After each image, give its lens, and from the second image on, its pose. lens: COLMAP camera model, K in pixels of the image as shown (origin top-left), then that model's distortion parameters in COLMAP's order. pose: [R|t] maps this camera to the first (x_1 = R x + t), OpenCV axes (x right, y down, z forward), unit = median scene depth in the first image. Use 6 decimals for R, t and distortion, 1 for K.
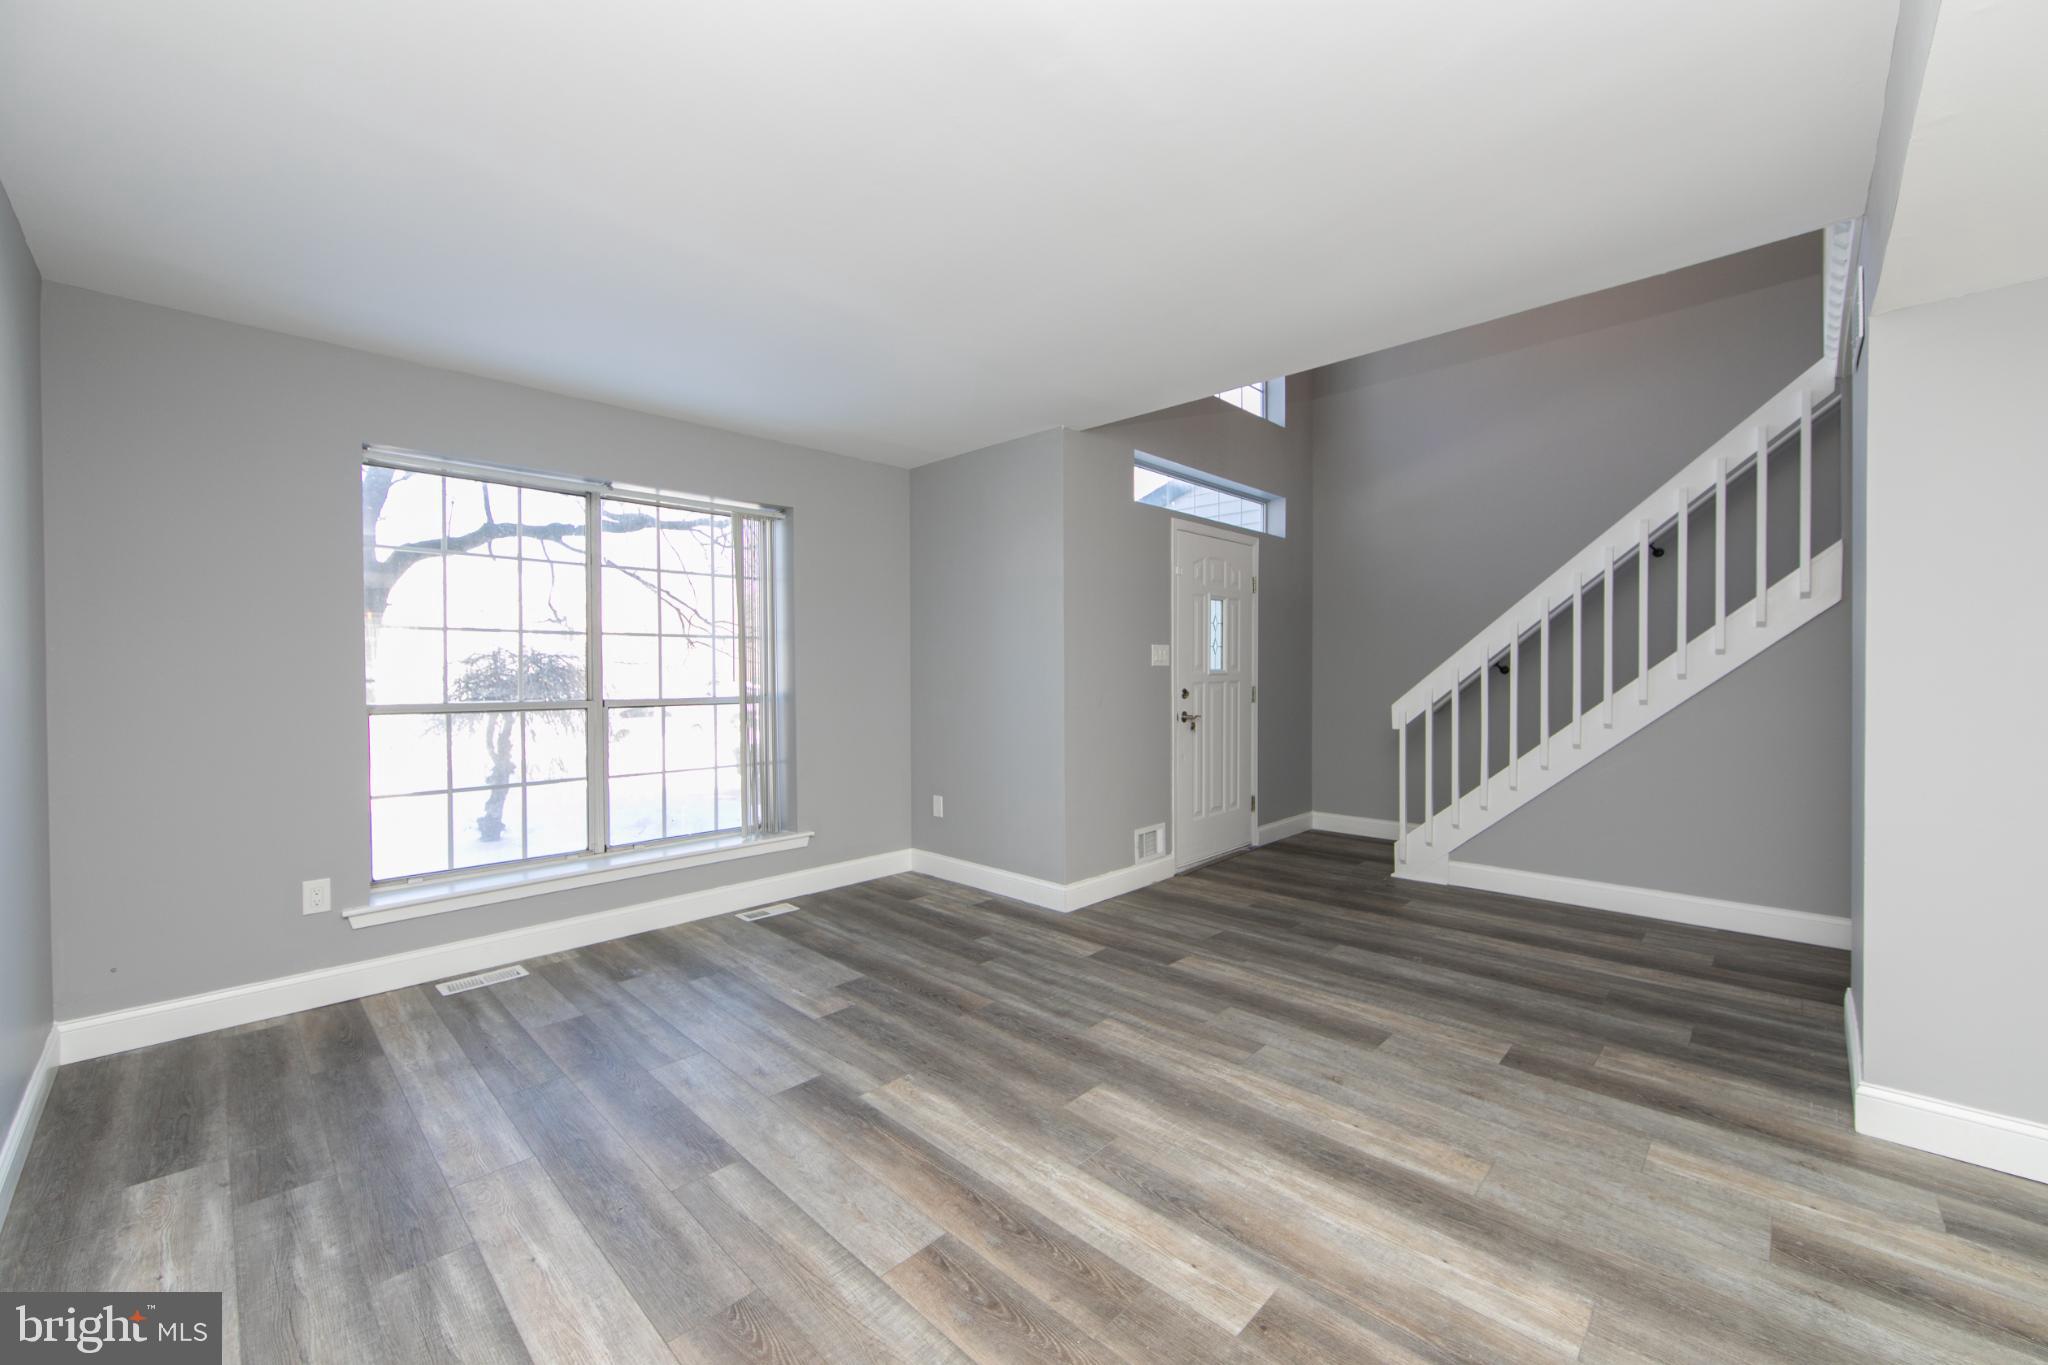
lens RADIAL K [[799.6, 0, 1026.3], [0, 799.6, 673.7], [0, 0, 1]] dist [-0.001280, 0.000212]
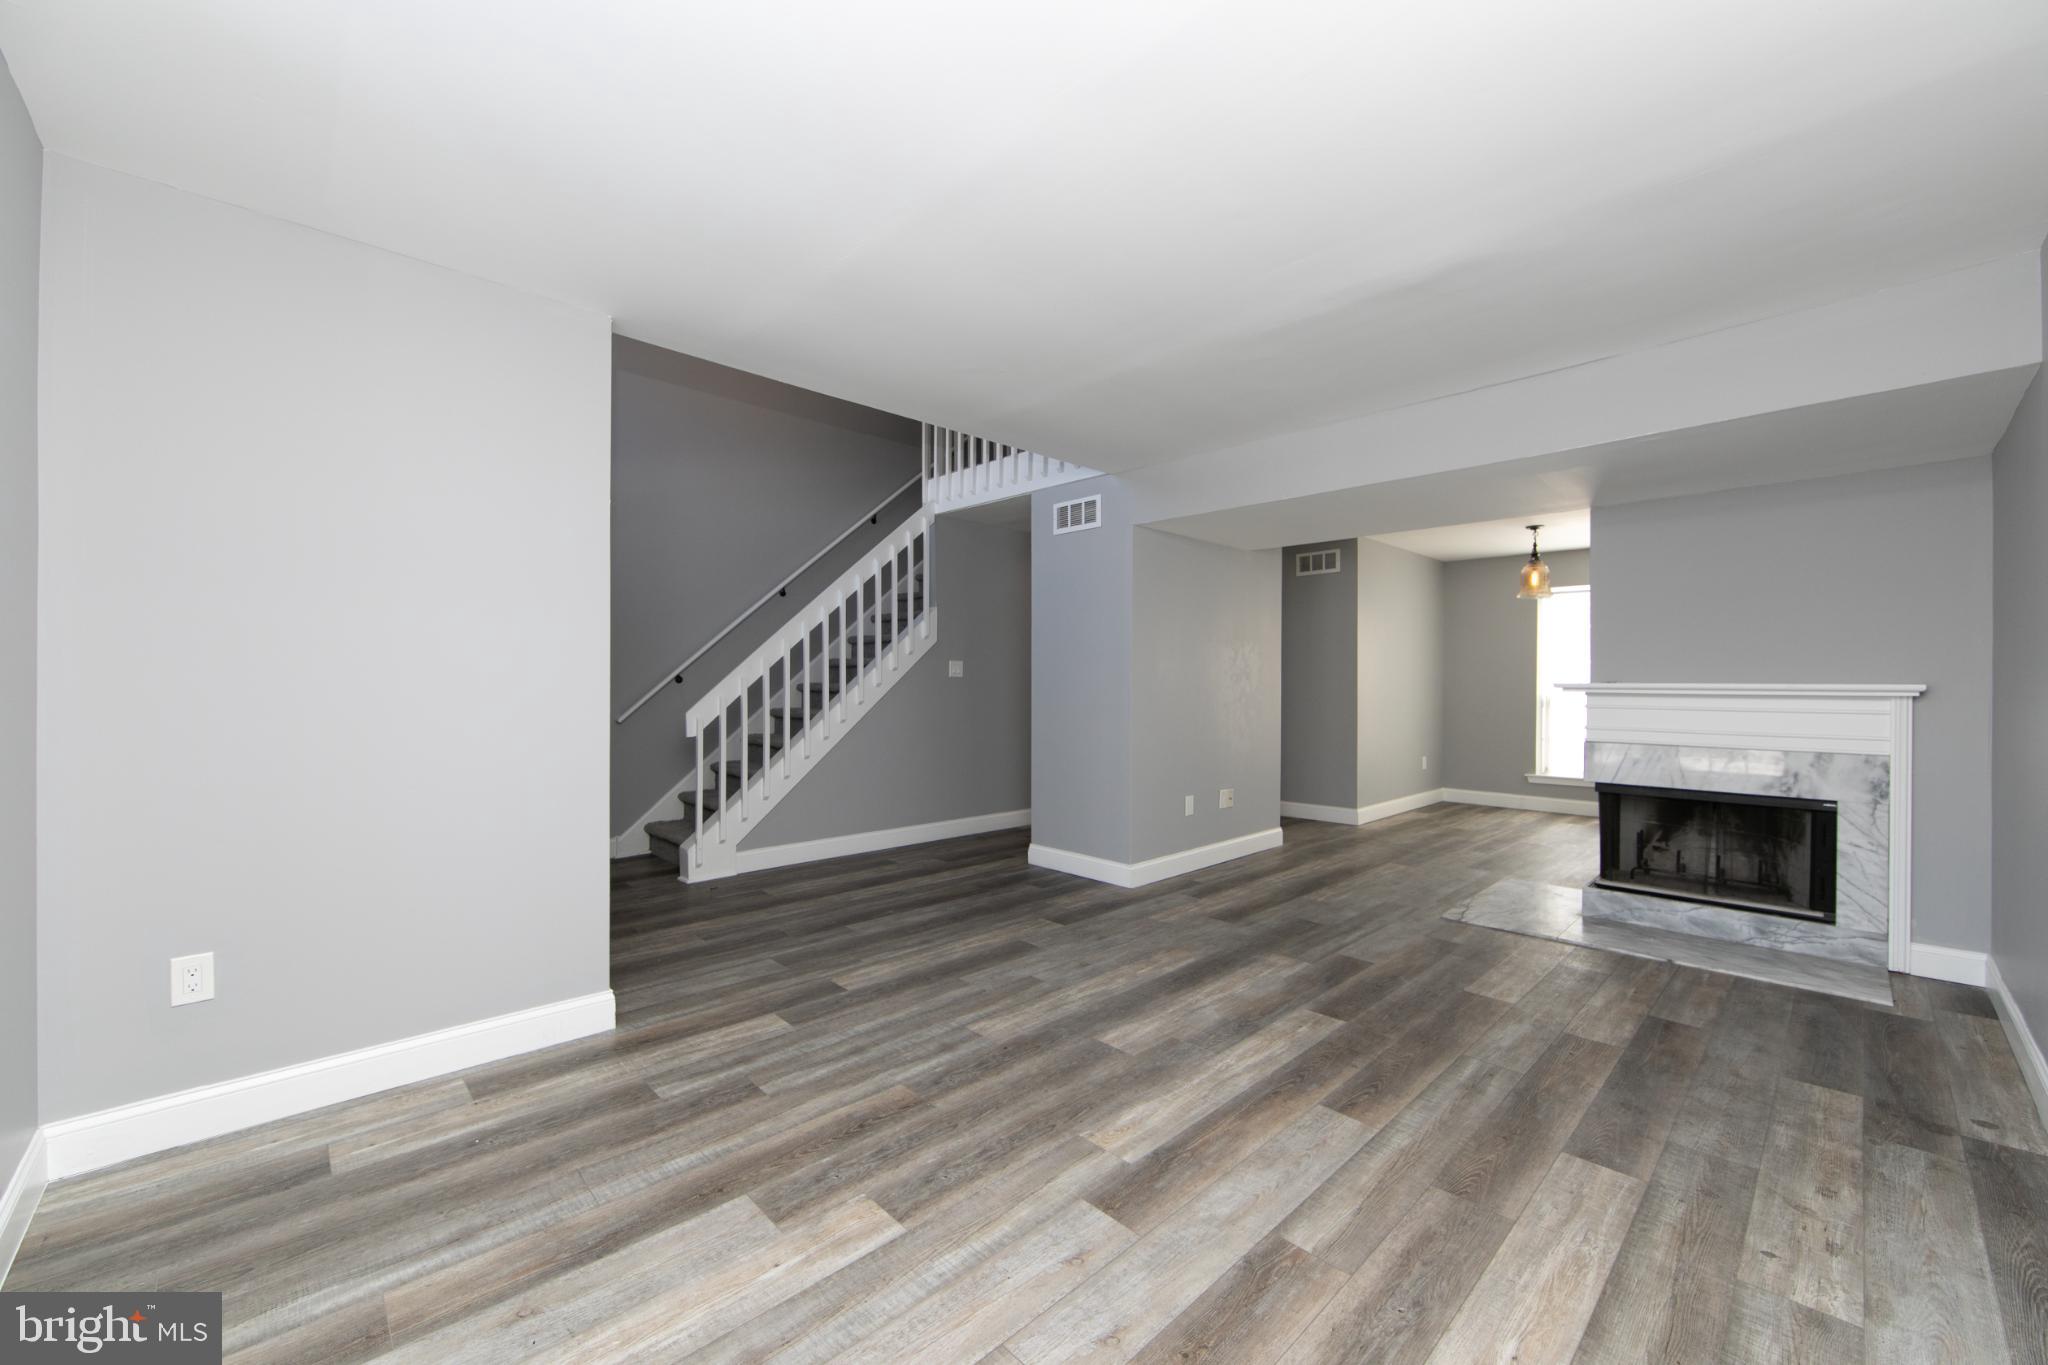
lens RADIAL K [[799.6, 0, 1026.3], [0, 799.6, 694.6], [0, 0, 1]] dist [-0.001280, 0.000212]
pose [[0.036914, -0.008098, 0.999286, -0.851601], [-0.002572, 0.999963, 0.008199, 0.008974], [-0.999315, -0.002873, 0.036892, 0.855467]]
